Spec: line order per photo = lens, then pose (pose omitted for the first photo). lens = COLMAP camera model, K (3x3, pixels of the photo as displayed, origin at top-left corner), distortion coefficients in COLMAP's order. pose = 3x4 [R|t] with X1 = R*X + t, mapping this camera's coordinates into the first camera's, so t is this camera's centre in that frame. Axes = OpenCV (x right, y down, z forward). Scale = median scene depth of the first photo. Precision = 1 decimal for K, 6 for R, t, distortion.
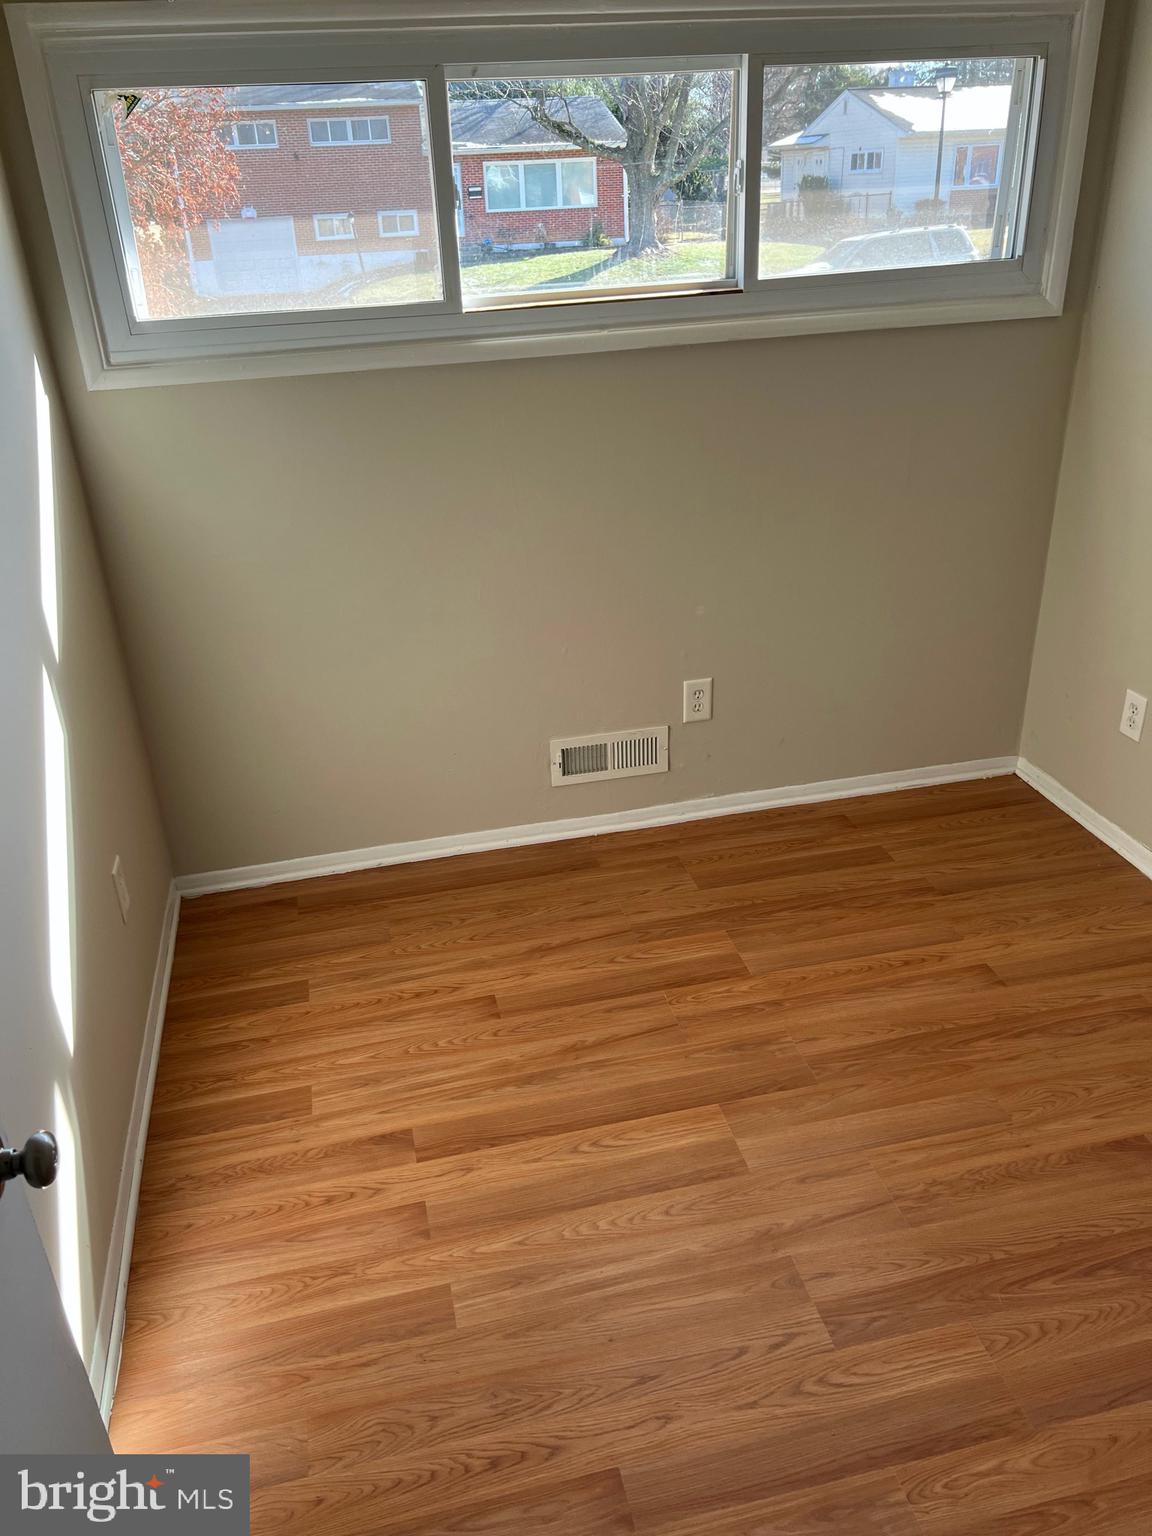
lens RADIAL K [[1160.2, 0, 573.8], [0, 1160.2, 769.8], [0, 0, 1]] dist [0.050062, -0.041353]
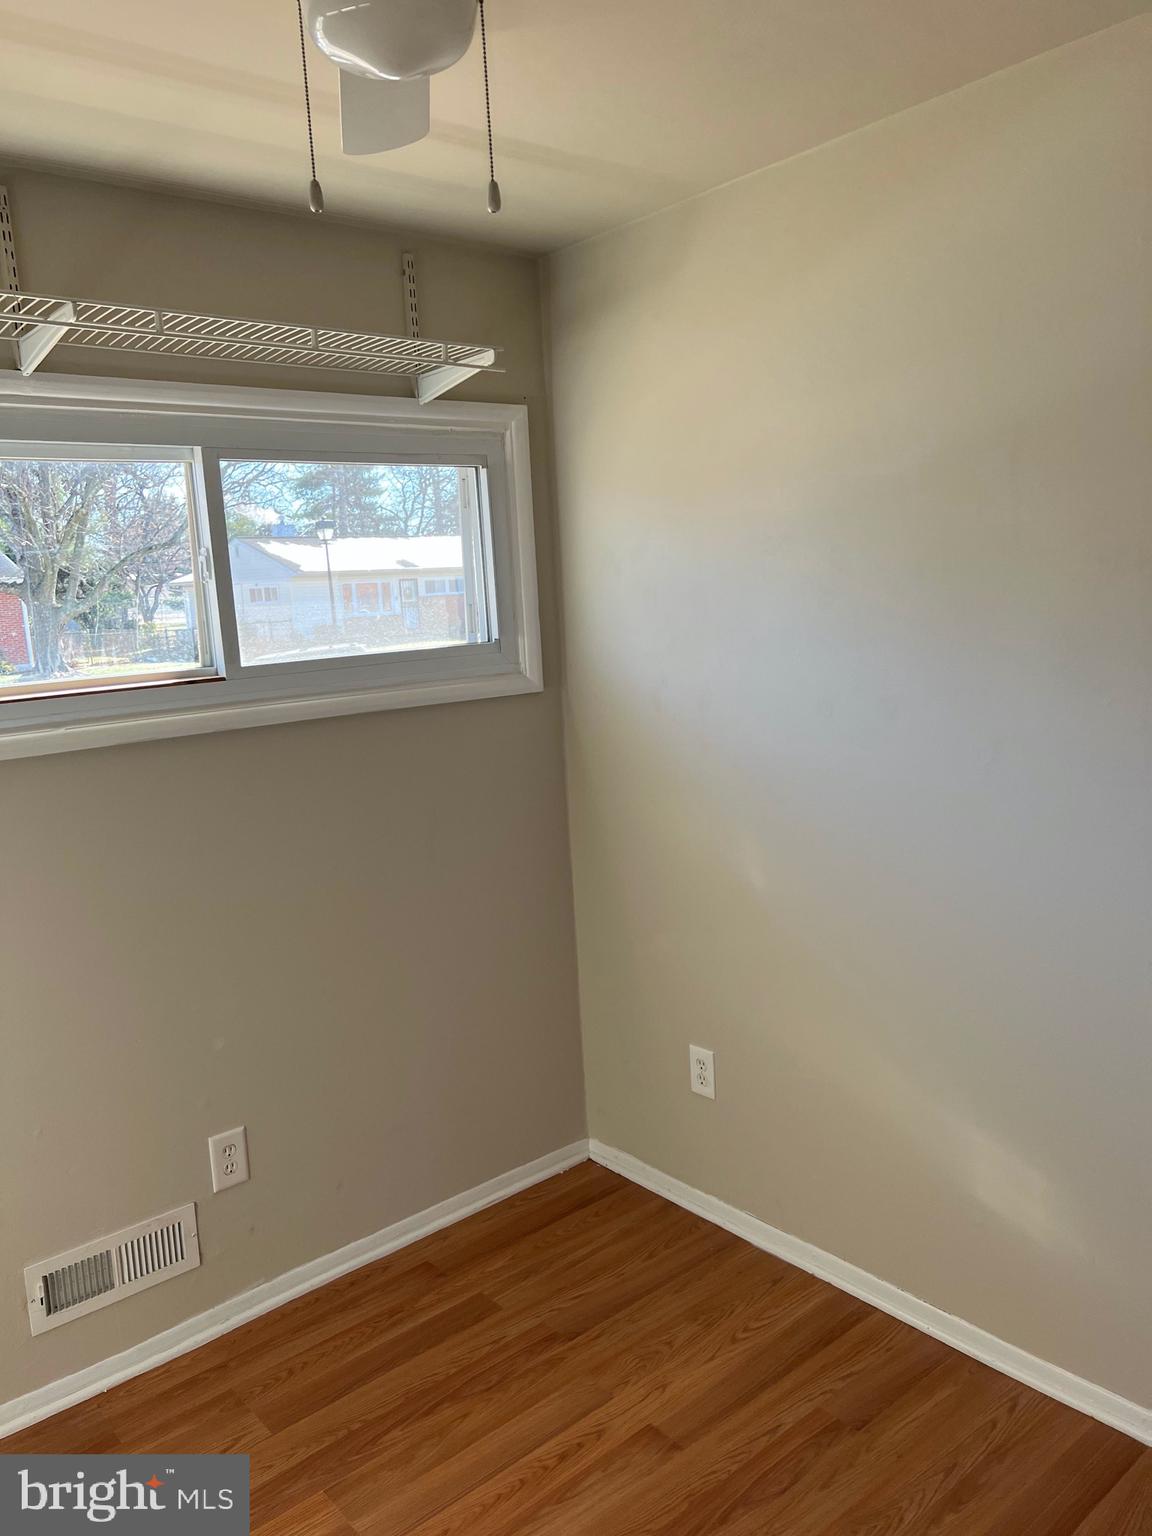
lens RADIAL K [[1160.2, 0, 568.3], [0, 1160.2, 760.1], [0, 0, 1]] dist [0.050062, -0.041353]
pose [[0.890576, -0.074420, 0.448706, -0.024475], [0.218933, 0.934857, -0.279481, -0.043247], [-0.398677, 0.347136, 0.848854, 0.154649]]
